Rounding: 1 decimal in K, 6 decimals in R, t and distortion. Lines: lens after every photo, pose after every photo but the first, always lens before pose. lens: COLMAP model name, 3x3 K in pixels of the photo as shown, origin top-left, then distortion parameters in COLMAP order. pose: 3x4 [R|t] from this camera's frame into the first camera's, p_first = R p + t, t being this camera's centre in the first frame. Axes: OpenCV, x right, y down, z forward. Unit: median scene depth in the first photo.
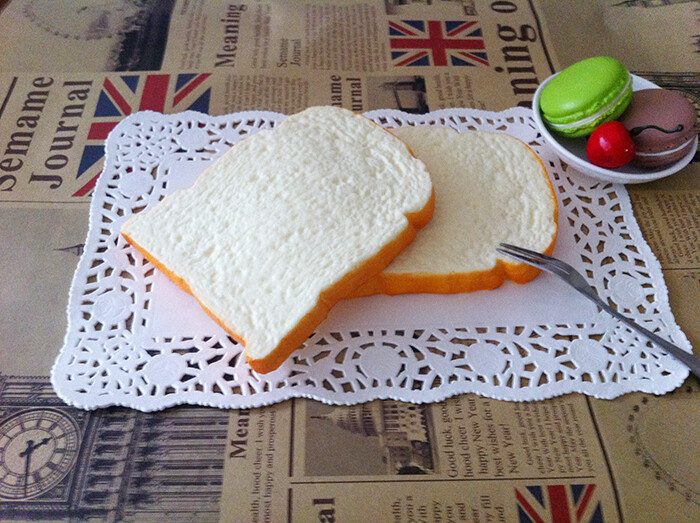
lens RADIAL K [[603.7, 0, 350.0], [0, 603.7, 261.5], [0, 0, 1]] dist [-0.101741, -0.001417]
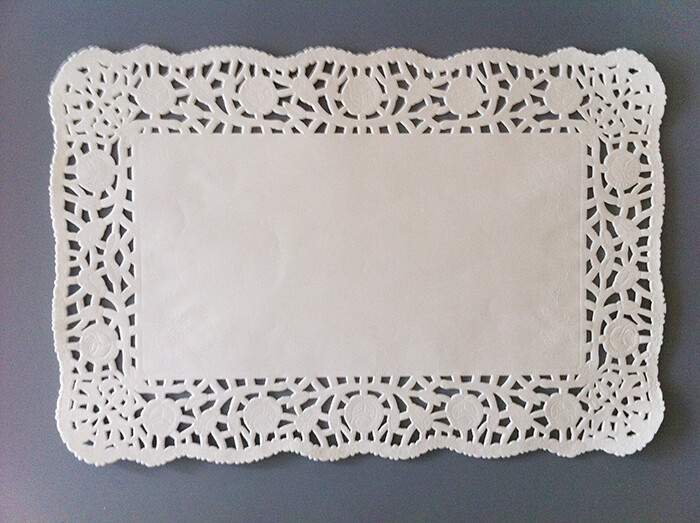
lens RADIAL K [[603.7, 0, 350.0], [0, 603.7, 261.5], [0, 0, 1]] dist [-0.101741, -0.001417]
pose [[0.999152, 0.040655, 0.006539, 0.007574], [-0.037133, 0.820951, 0.569791, -0.621364], [0.017797, -0.569550, 0.821764, 0.273349]]
